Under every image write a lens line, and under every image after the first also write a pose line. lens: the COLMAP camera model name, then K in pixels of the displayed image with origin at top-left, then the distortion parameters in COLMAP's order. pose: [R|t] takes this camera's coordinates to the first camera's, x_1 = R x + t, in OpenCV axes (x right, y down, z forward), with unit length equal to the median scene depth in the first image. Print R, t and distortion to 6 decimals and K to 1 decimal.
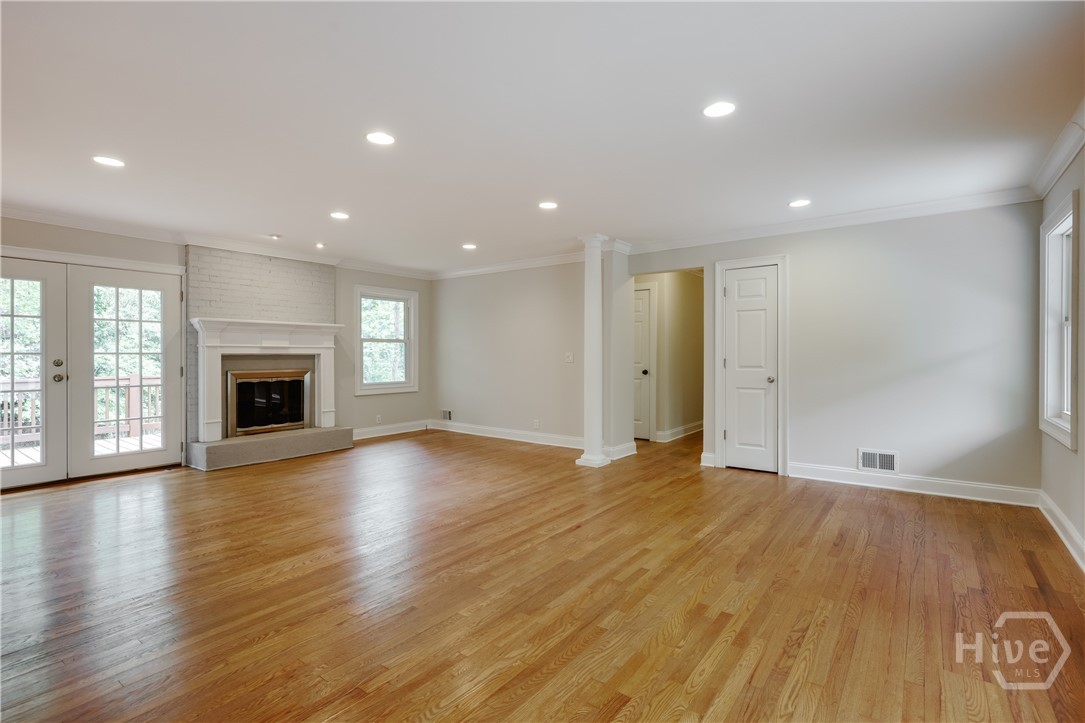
lens RADIAL K [[515.1, 0, 536.1], [0, 515.1, 359.7], [0, 0, 1]] dist [0.013209, -0.000119]
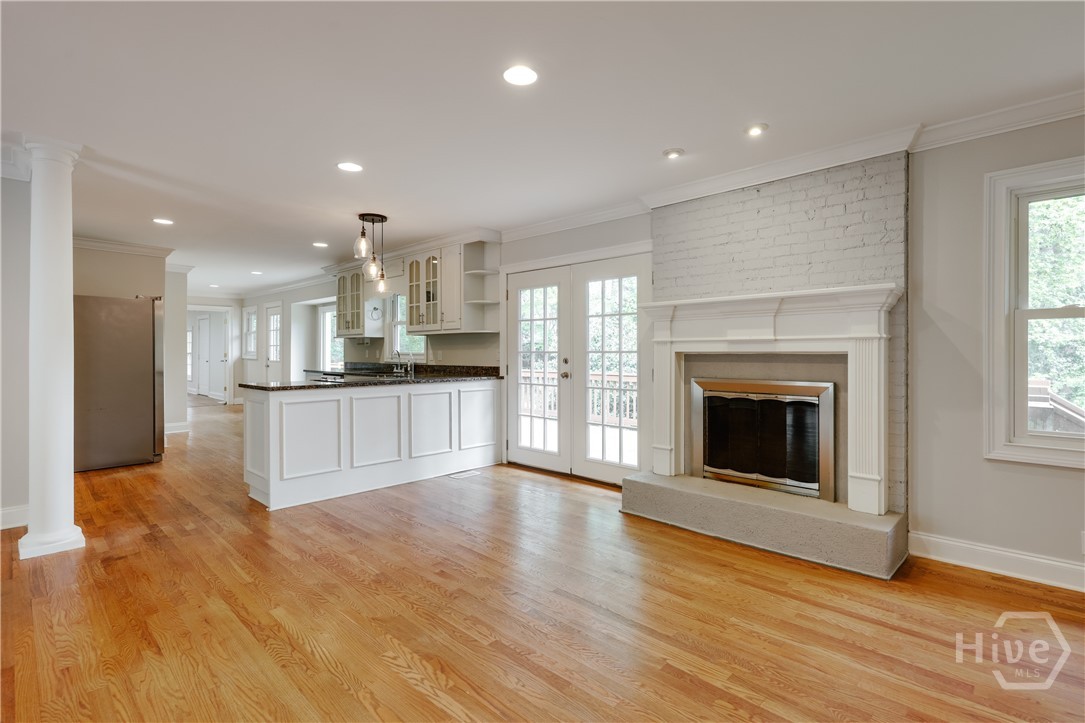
lens RADIAL K [[507.0, 0, 543.7], [0, 507.0, 353.6], [0, 0, 1]] dist [0.002020, -0.000233]
pose [[-0.110056, 0.001459, -0.993924, 0.091208], [-0.010833, 0.999938, 0.002667, -0.009764], [0.993866, 0.011061, -0.110033, 0.941196]]
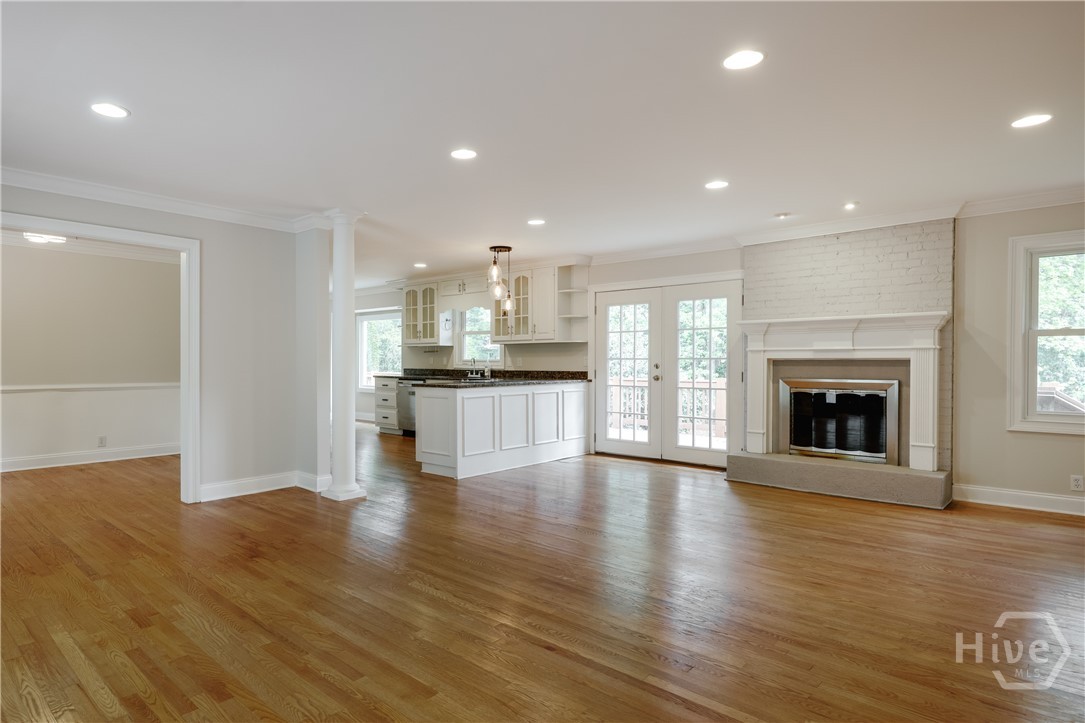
lens RADIAL K [[588.8, 0, 478.6], [0, 588.8, 368.0], [0, 0, 1]] dist [0.001098, -0.000420]
pose [[-0.118110, 0.011109, -0.992938, 0.494409], [-0.011433, 0.999856, 0.012546, -0.002440], [0.992935, 0.012834, -0.117966, 0.650119]]
